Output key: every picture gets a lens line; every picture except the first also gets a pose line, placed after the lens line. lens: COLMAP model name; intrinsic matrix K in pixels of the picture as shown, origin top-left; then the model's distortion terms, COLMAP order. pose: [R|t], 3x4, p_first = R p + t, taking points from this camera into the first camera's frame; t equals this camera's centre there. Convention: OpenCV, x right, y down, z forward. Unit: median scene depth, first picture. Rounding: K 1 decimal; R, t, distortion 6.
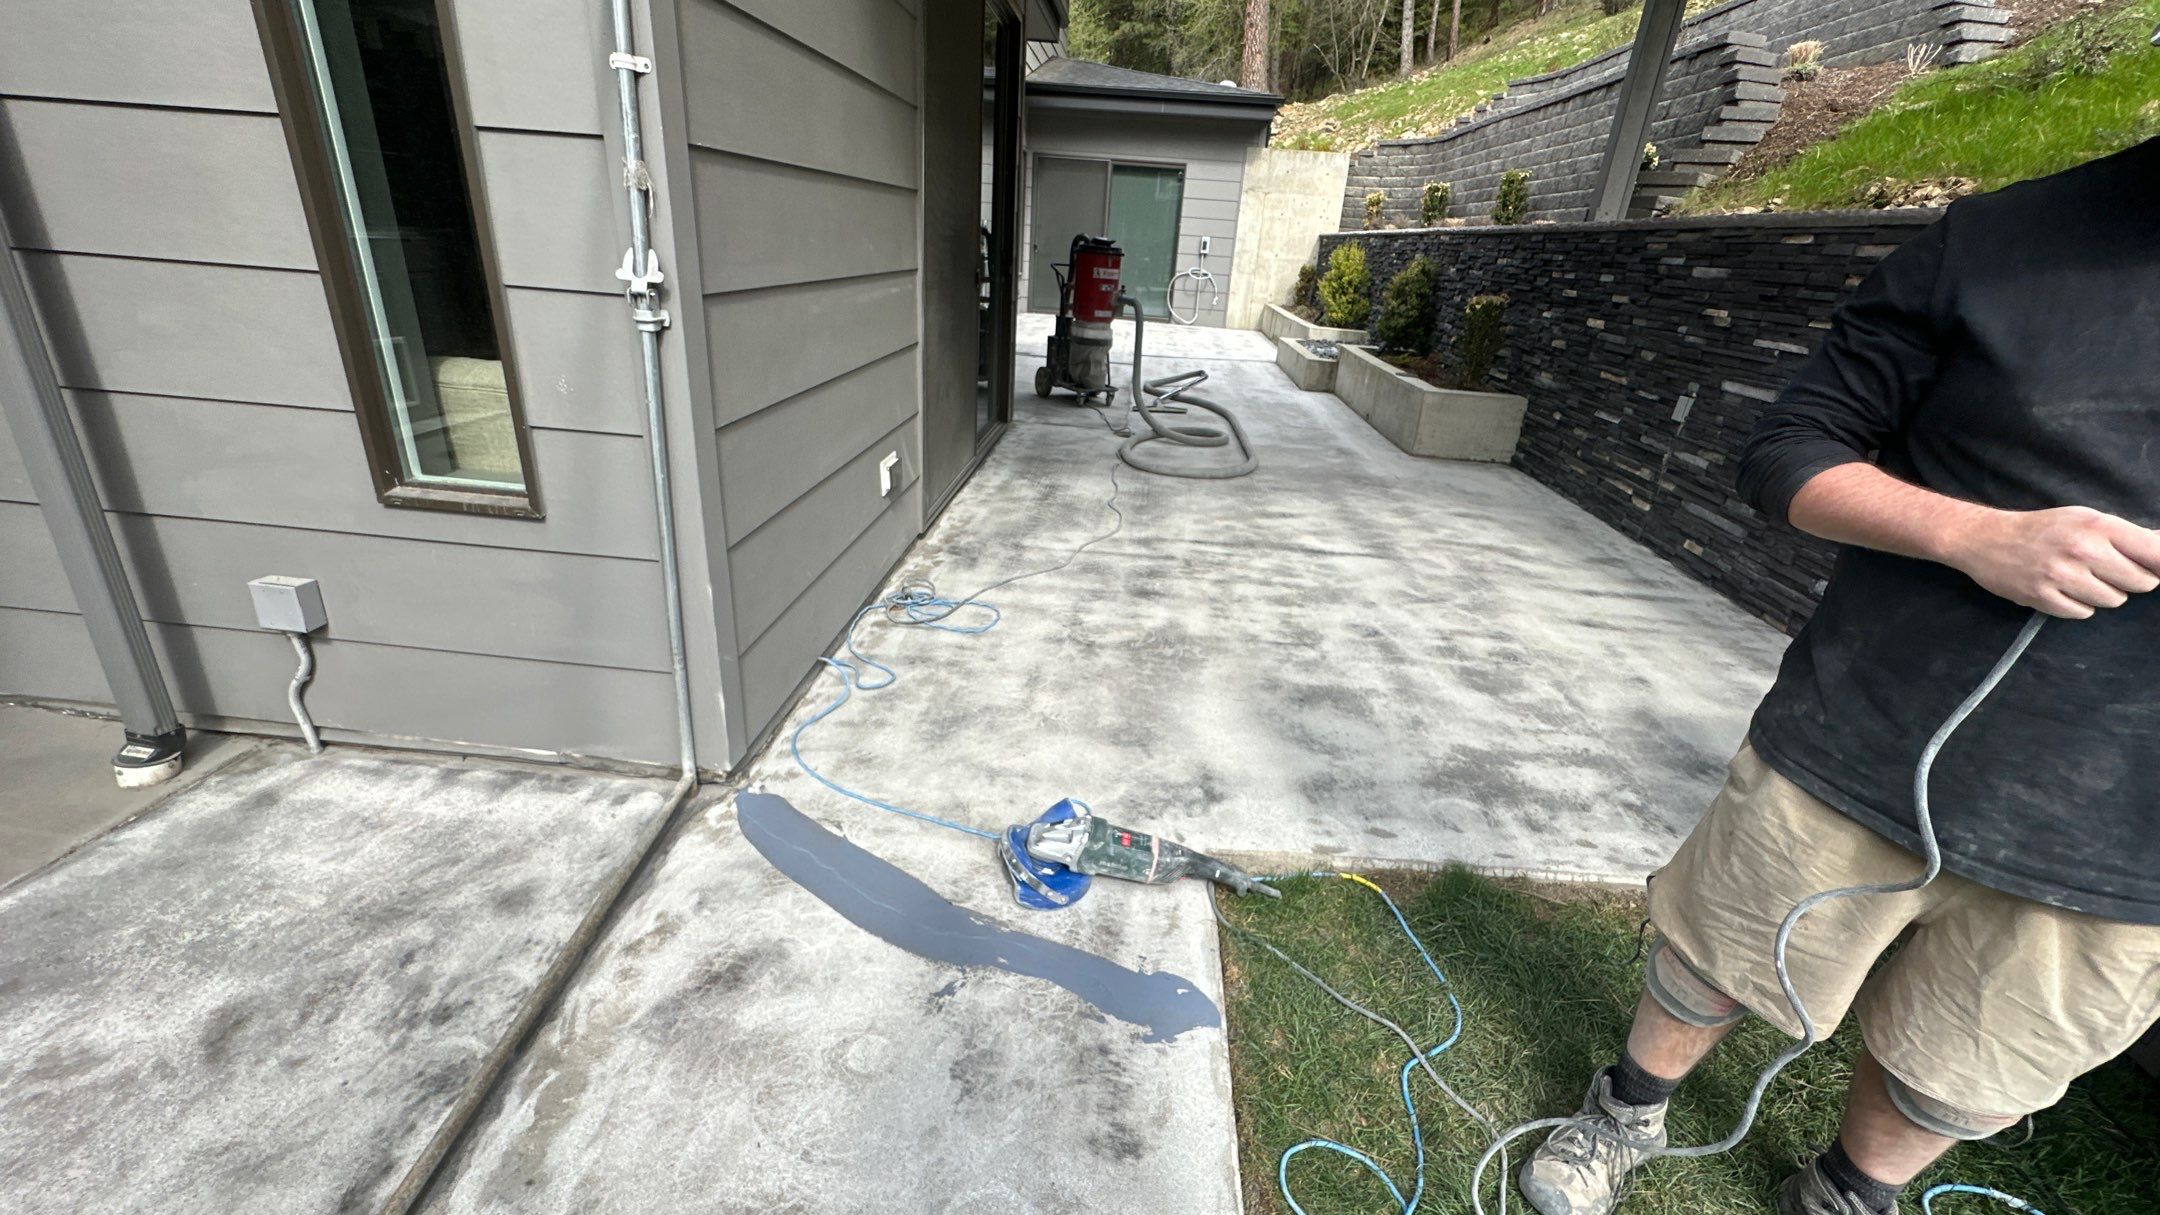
lens RADIAL K [[855.1, 0, 1083.7], [0, 855.1, 625.7], [0, 0, 1]] dist [-0.003352, -0.000050]
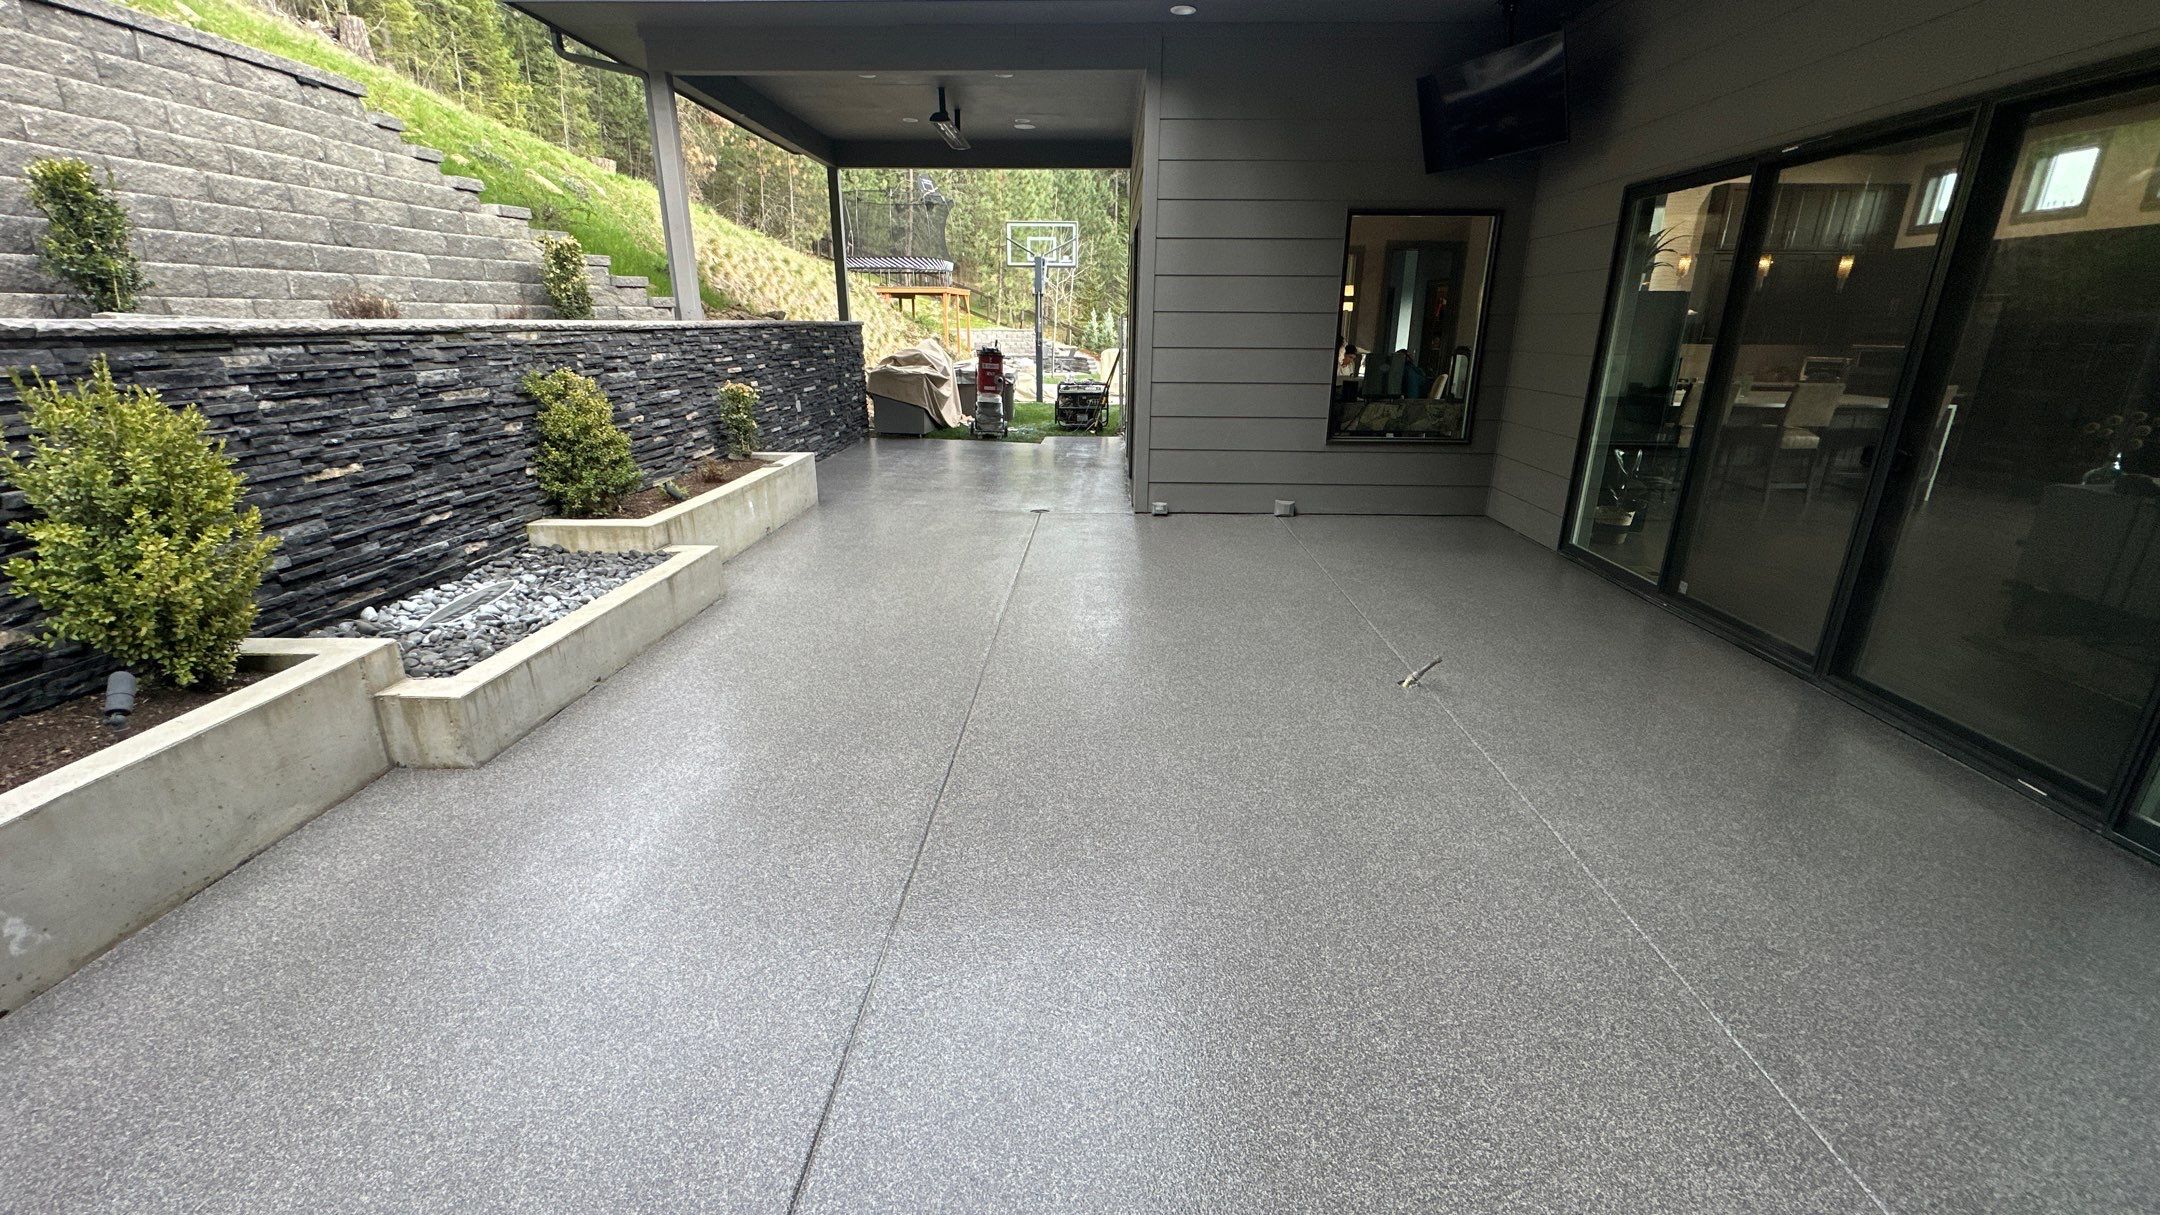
lens RADIAL K [[855.1, 0, 1085.8], [0, 855.1, 605.4], [0, 0, 1]] dist [-0.003352, -0.000050]
pose [[-0.995788, -0.058717, -0.070416, 0.069557], [-0.090930, 0.730861, 0.676442, -1.058482], [0.011745, 0.679996, -0.733122, 2.194794]]
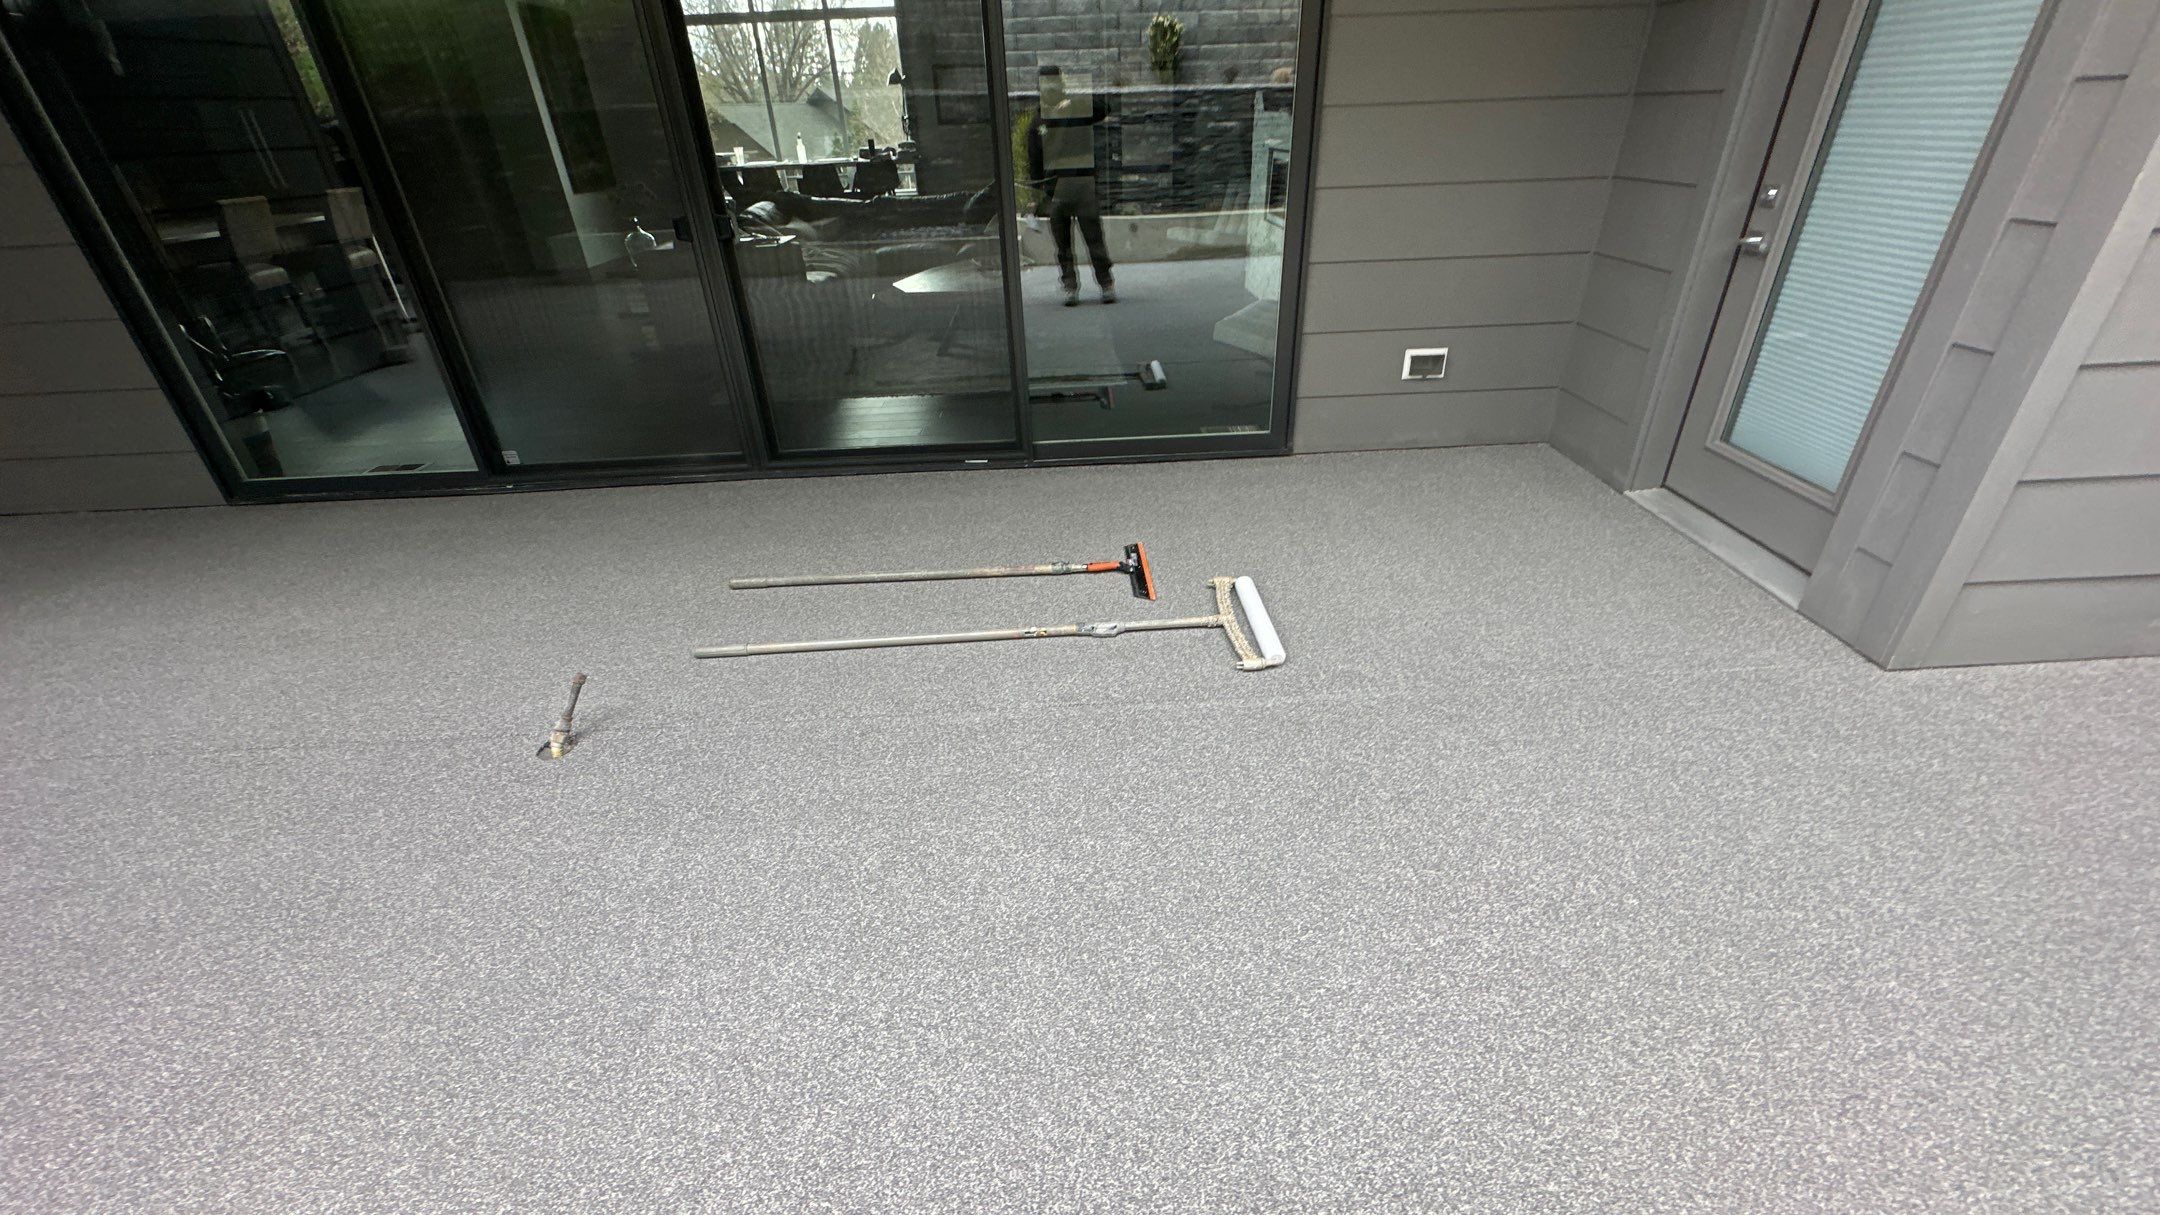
lens RADIAL K [[855.1, 0, 1084.1], [0, 855.1, 607.5], [0, 0, 1]] dist [-0.003352, -0.000050]
pose [[0.101893, 0.428639, -0.897712, 0.104520], [-0.371183, 0.853619, 0.365455, -0.848487], [0.922952, 0.295978, 0.246081, 1.832888]]
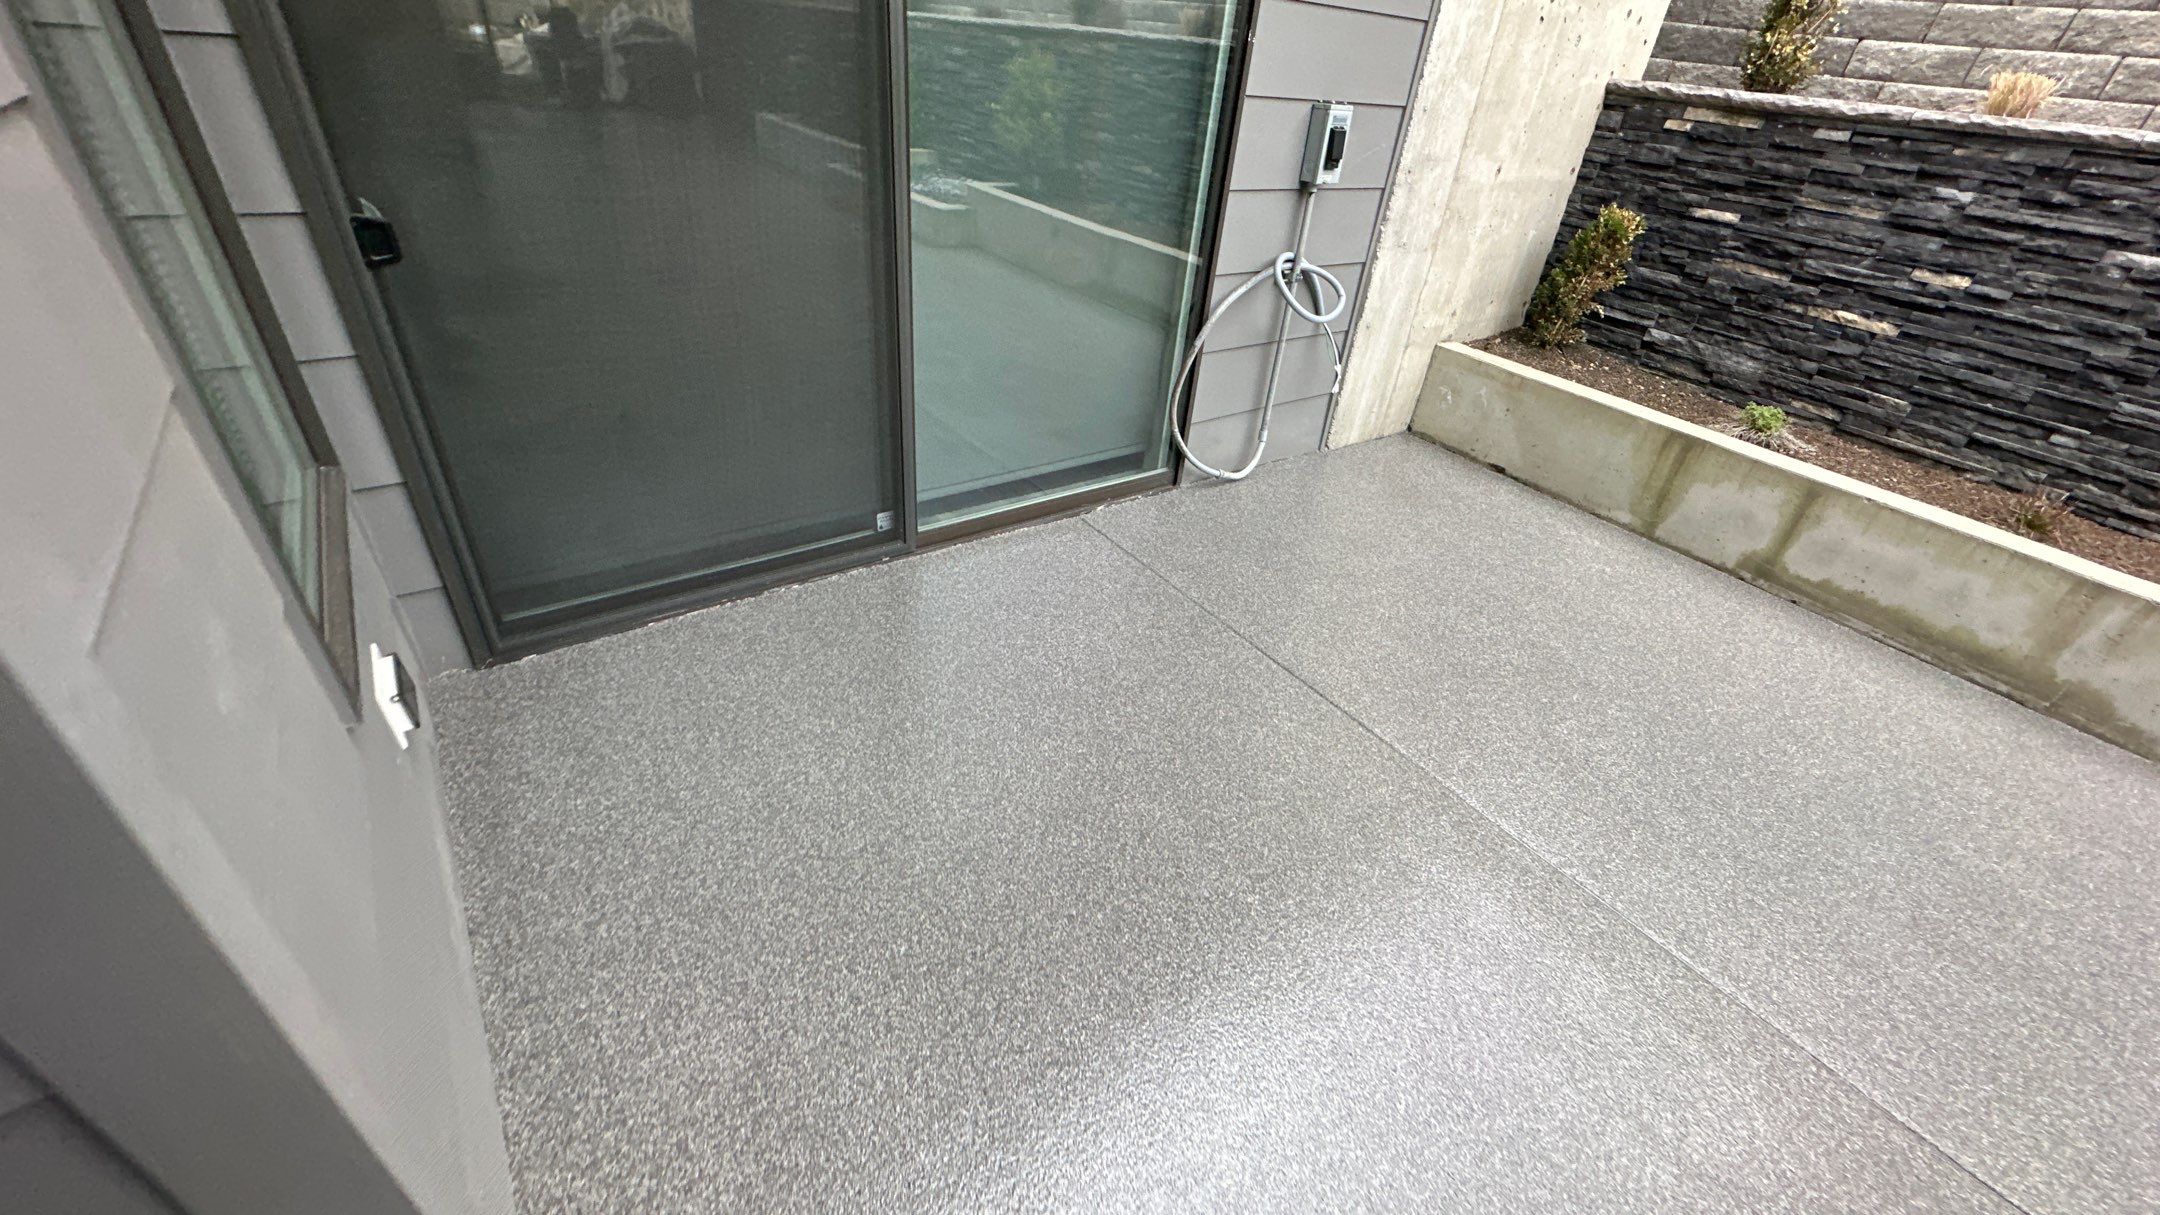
lens RADIAL K [[855.1, 0, 1082.7], [0, 855.1, 608.2], [0, 0, 1]] dist [-0.003352, -0.000050]
pose [[0.765710, -0.358011, 0.534338, -0.155366], [0.233627, 0.928838, 0.287540, -1.009204], [-0.599255, -0.095337, 0.794861, 2.084679]]
